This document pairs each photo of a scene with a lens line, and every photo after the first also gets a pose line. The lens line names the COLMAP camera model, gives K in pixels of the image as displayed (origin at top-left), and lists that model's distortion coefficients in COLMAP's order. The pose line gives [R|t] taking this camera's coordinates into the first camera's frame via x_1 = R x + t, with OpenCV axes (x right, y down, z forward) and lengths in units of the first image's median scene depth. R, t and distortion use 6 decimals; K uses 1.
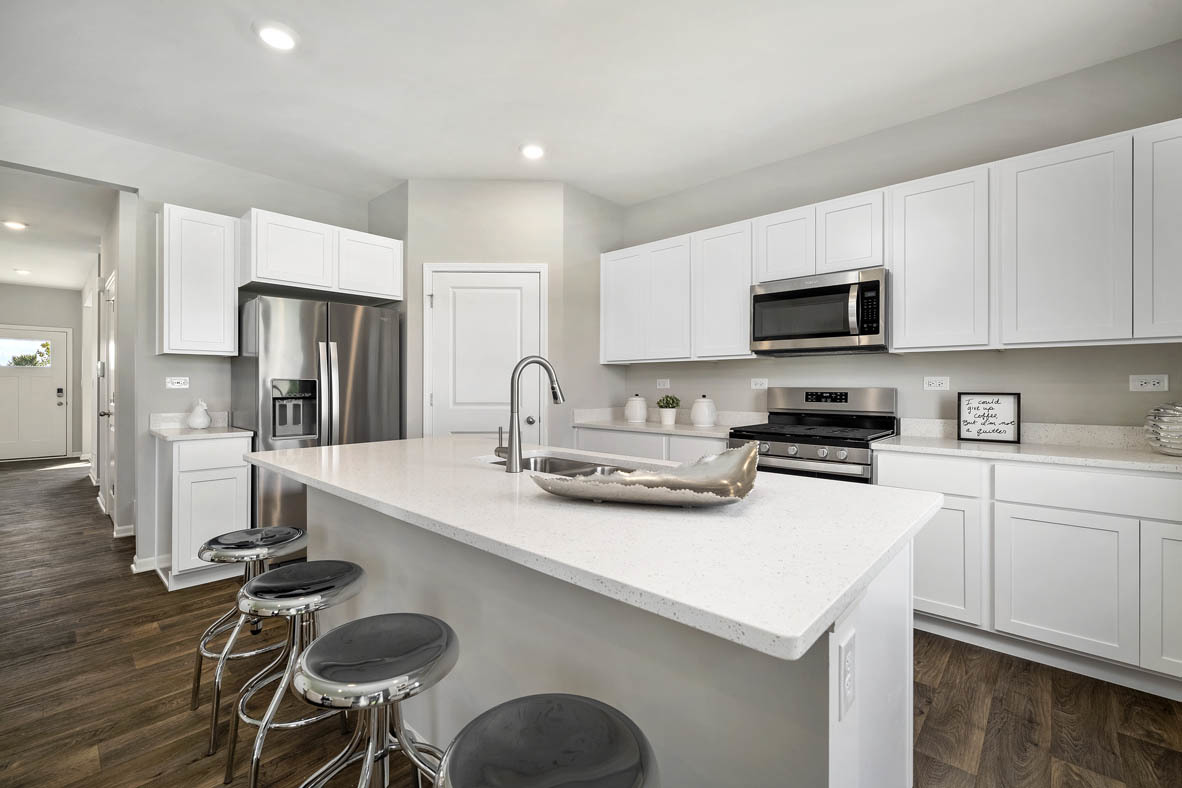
lens RADIAL K [[509.7, 0, 589.8], [0, 509.7, 386.2], [0, 0, 1]] dist [0.001400, 0.000144]
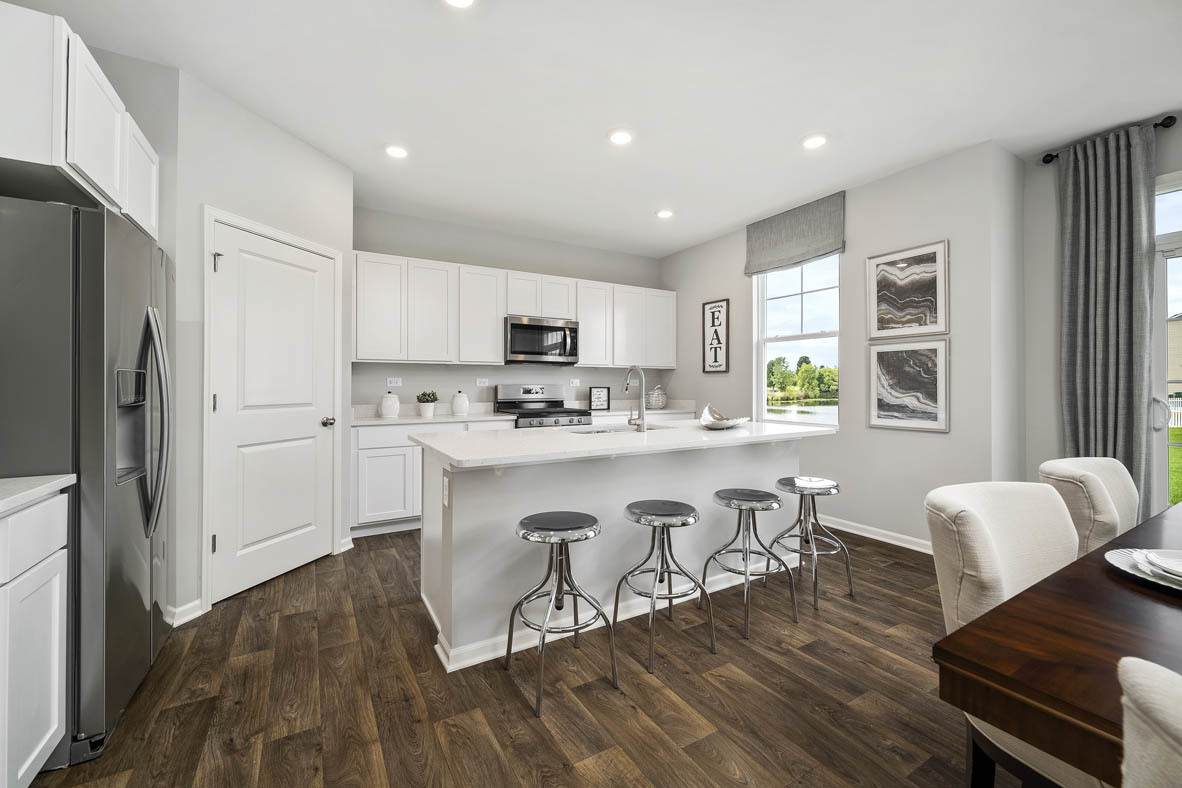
lens RADIAL K [[476.3, 0, 590.2], [0, 476.3, 386.0], [0, 0, 1]] dist [0.001791, -0.000129]
pose [[0.286912, -0.003132, 0.957952, -0.858645], [0.000834, 0.999995, 0.003020, 0.001552], [-0.957957, -0.000067, 0.286913, 0.344957]]
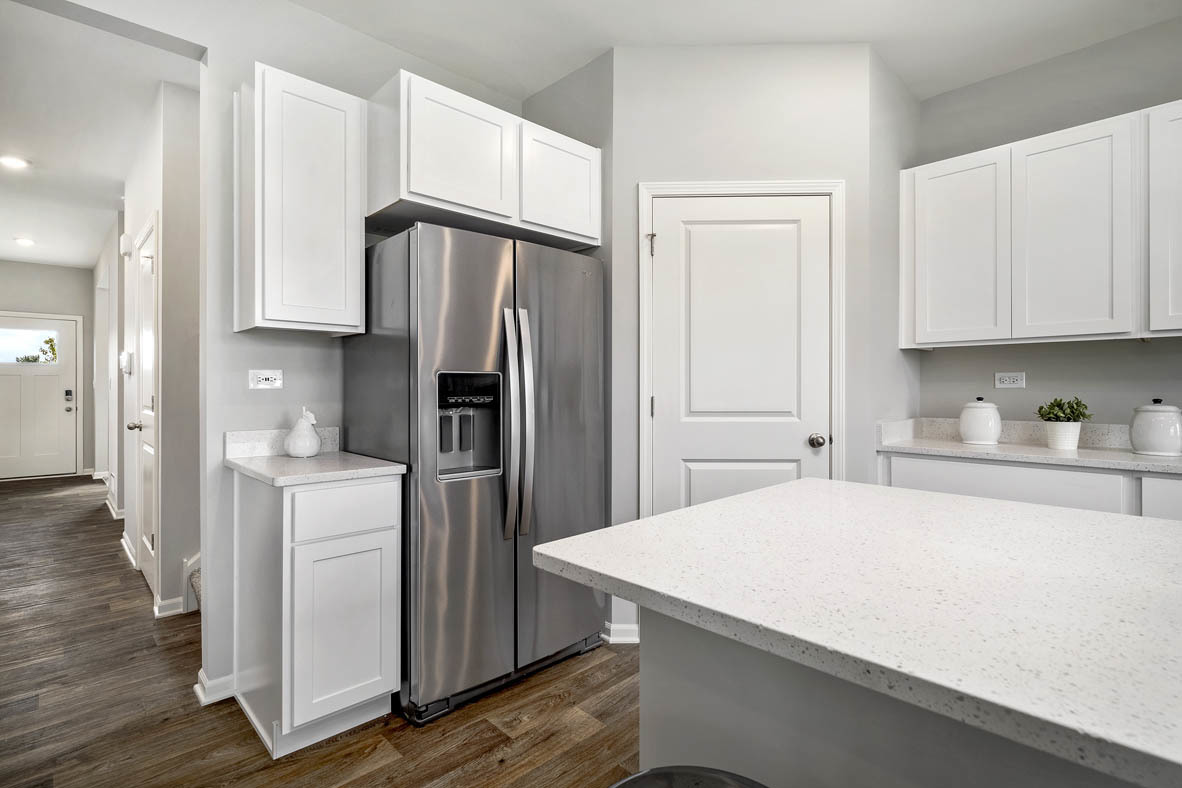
lens RADIAL K [[569.4, 0, 588.4], [0, 569.4, 387.1], [0, 0, 1]] dist [-0.002098, 0.002090]
pose [[0.998273, -0.002555, -0.058681, -0.376398], [0.002604, 0.999996, 0.000756, 0.002459], [0.058679, -0.000908, 0.998276, 0.342934]]
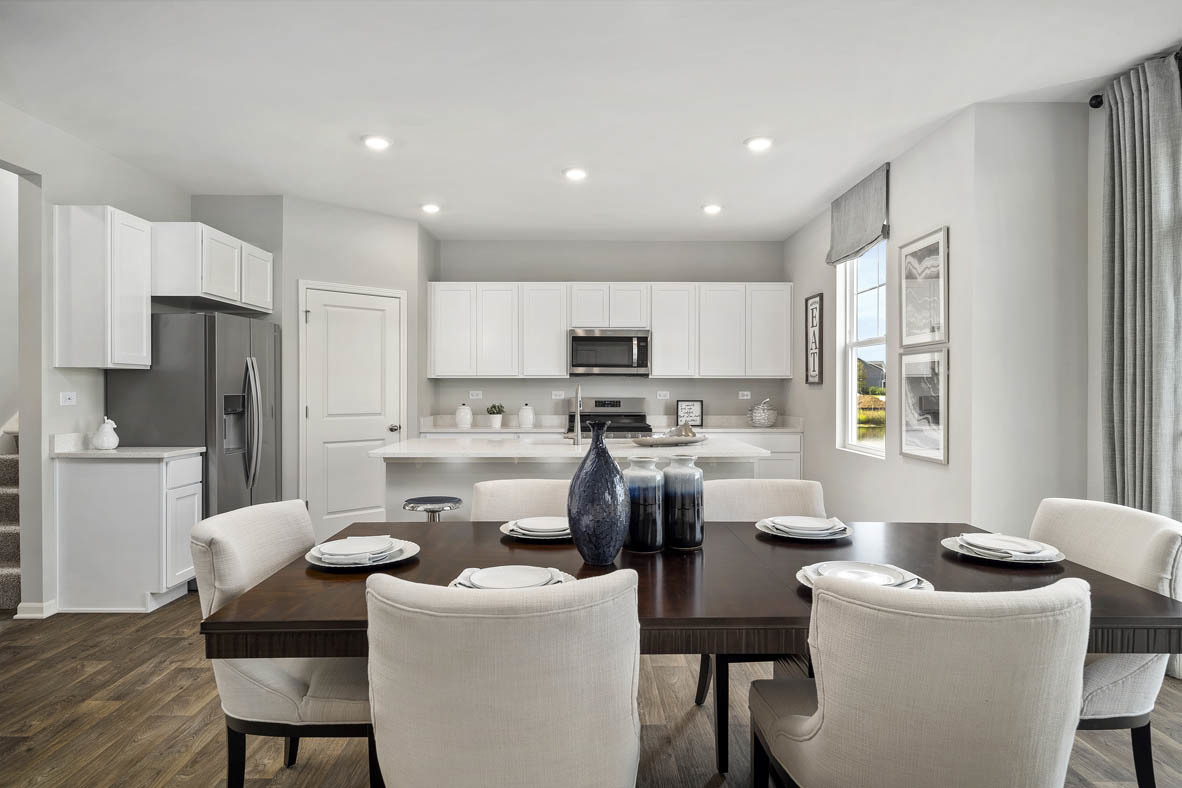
lens RADIAL K [[691.7, 0, 586.8], [0, 691.7, 397.1], [0, 0, 1]] dist [0.002644, 0.001589]
pose [[0.728389, -0.008831, 0.685107, -0.933515], [0.000250, 0.999920, 0.012623, -0.023573], [-0.685164, -0.009024, 0.728333, -0.450676]]
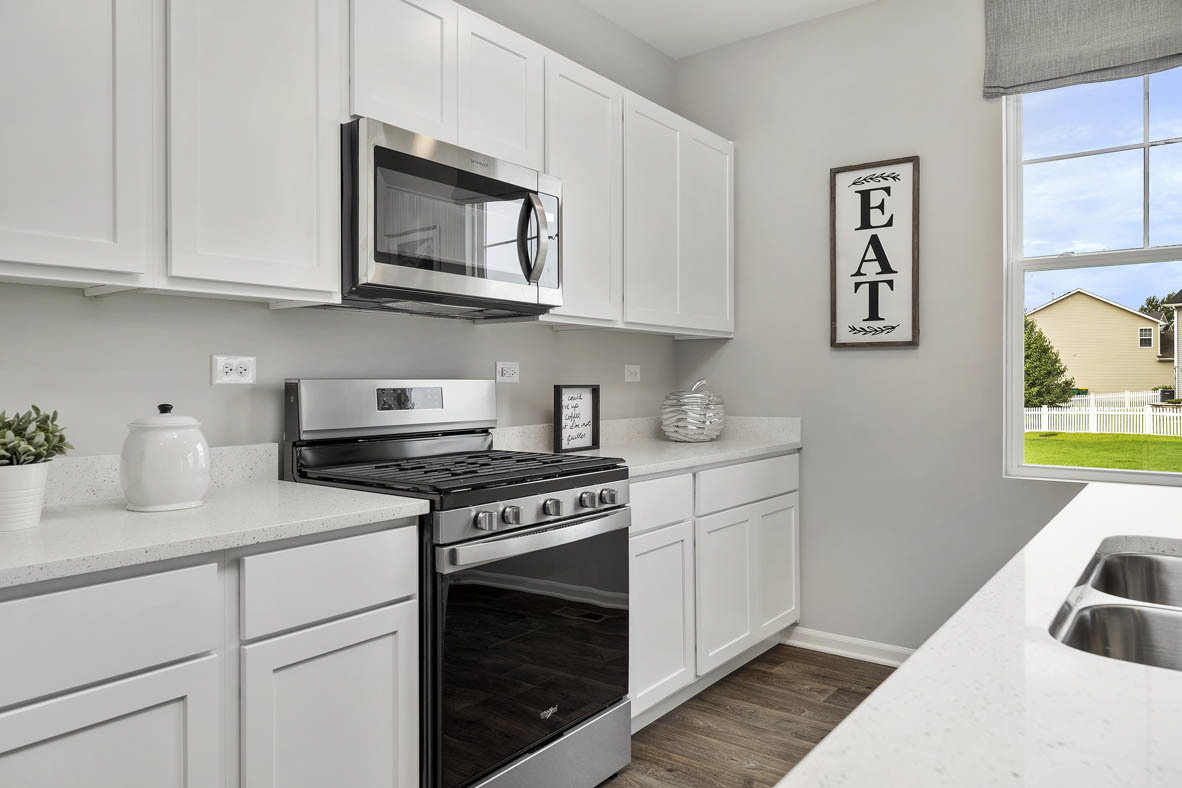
lens RADIAL K [[801.3, 0, 593.1], [0, 801.3, 383.7], [0, 0, 1]] dist [0.001120, 0.000193]
pose [[-0.096366, -0.006028, 0.995328, -0.284281], [0.001865, 0.999979, 0.006237, 0.002689], [-0.995344, 0.002457, -0.096353, 0.811131]]
